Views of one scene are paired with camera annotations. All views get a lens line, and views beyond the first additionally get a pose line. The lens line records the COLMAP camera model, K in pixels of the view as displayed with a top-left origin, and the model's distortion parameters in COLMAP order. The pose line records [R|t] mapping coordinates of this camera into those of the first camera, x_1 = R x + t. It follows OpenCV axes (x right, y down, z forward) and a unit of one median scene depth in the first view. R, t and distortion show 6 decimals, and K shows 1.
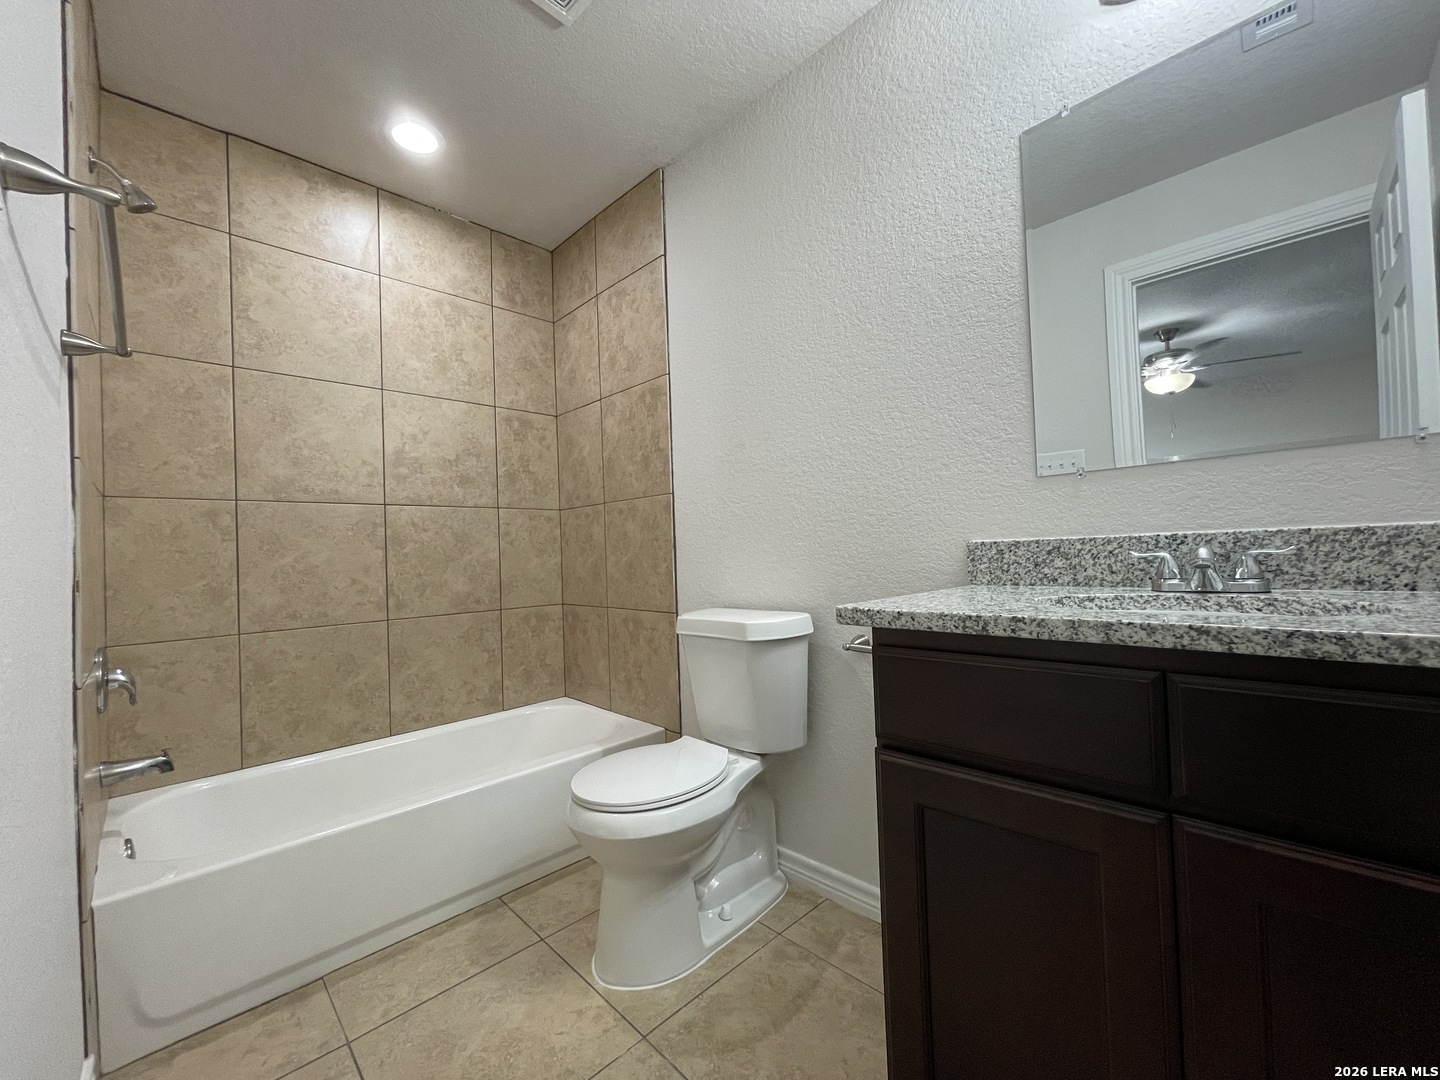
lens RADIAL K [[588.6, 0, 712.6], [0, 588.6, 547.4], [0, 0, 1]] dist [0.007912, -0.000473]
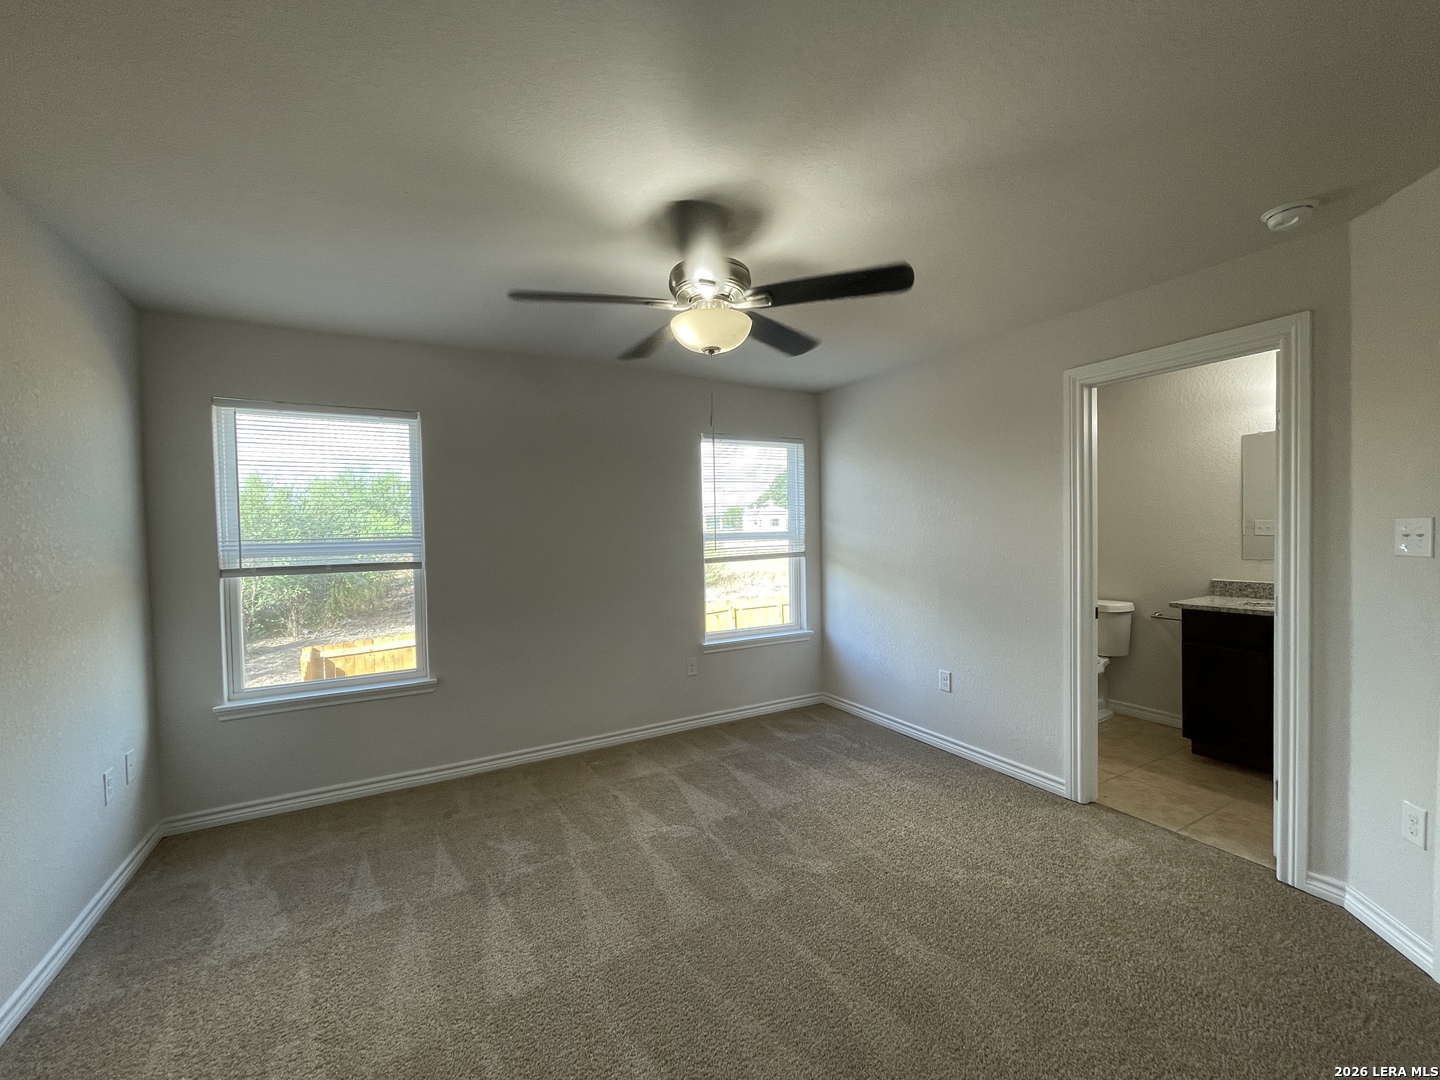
lens RADIAL K [[588.6, 0, 712.6], [0, 588.6, 547.4], [0, 0, 1]] dist [0.007912, -0.000473]
pose [[0.966479, 0.021825, -0.255815, -0.411439], [-0.011392, 0.999045, 0.042194, -0.093147], [0.256491, -0.037865, 0.965805, -0.834647]]
